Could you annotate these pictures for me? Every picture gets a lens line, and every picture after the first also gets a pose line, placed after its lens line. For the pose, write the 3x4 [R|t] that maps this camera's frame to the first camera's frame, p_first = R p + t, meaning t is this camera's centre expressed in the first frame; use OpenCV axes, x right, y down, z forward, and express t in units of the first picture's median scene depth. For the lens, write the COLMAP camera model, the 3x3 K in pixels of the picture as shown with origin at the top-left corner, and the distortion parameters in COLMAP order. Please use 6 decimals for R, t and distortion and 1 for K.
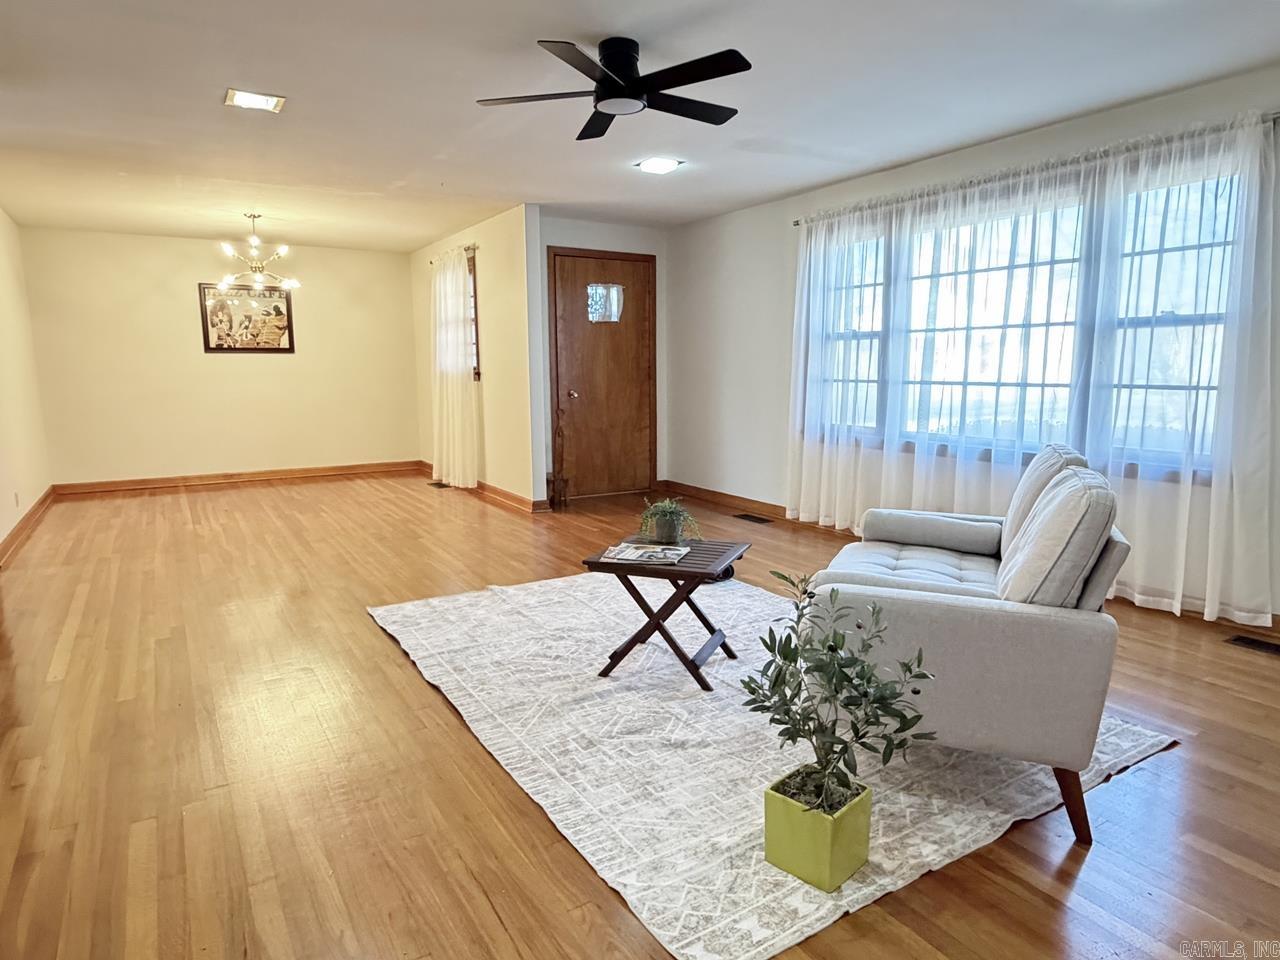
lens RADIAL K [[748.9, 0, 636.4], [0, 748.9, 473.8], [0, 0, 1]] dist [-0.003529, 0.000938]
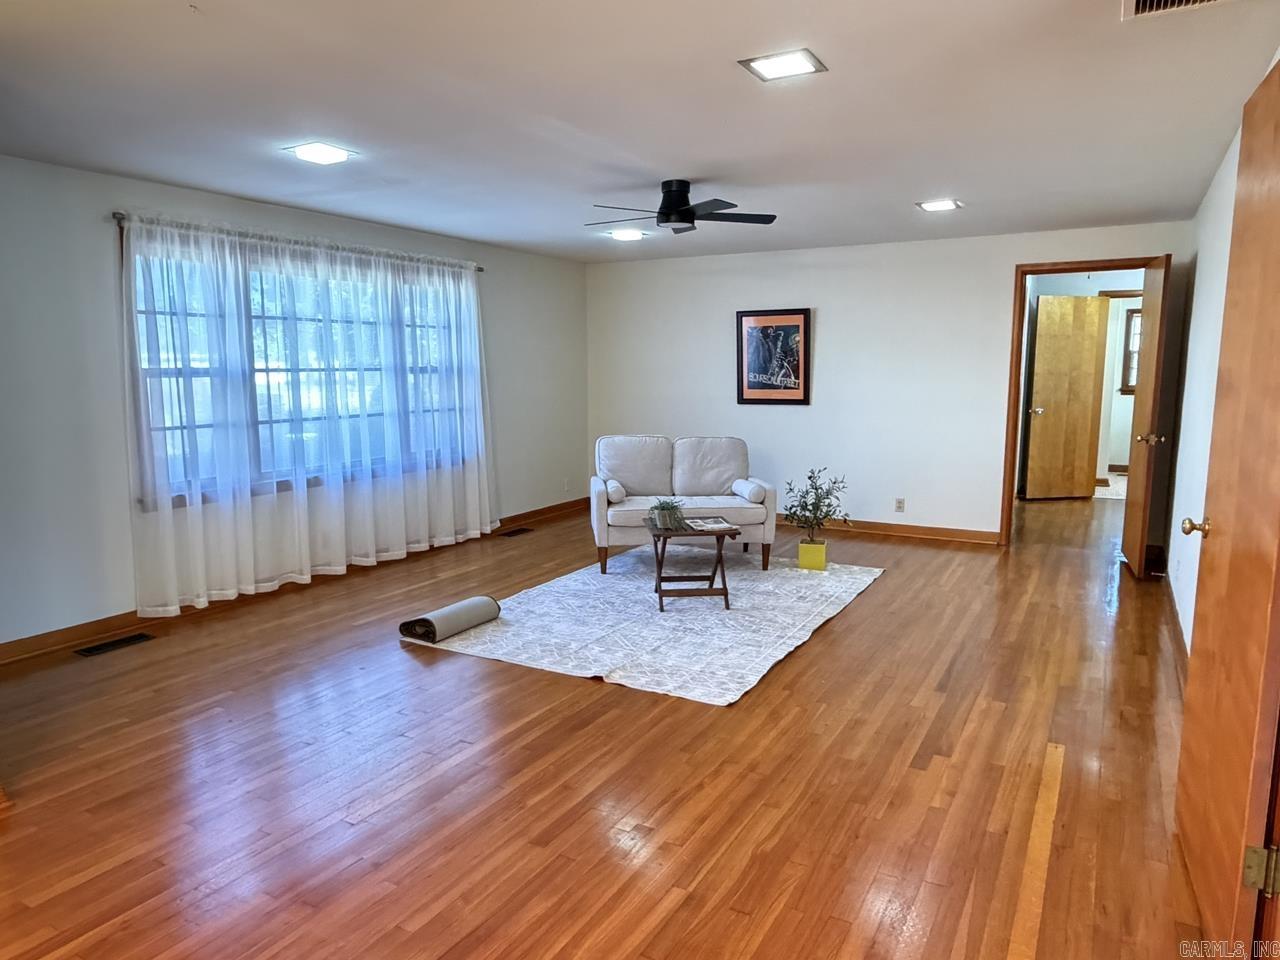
lens RADIAL K [[818.1, 0, 639.5], [0, 818.1, 486.1], [0, 0, 1]] dist [-0.027877, -0.001208]
pose [[-0.462246, -0.114928, 0.879273, -1.089208], [0.133687, 0.971200, 0.197225, -0.253205], [-0.876616, 0.208714, -0.433569, 1.431493]]
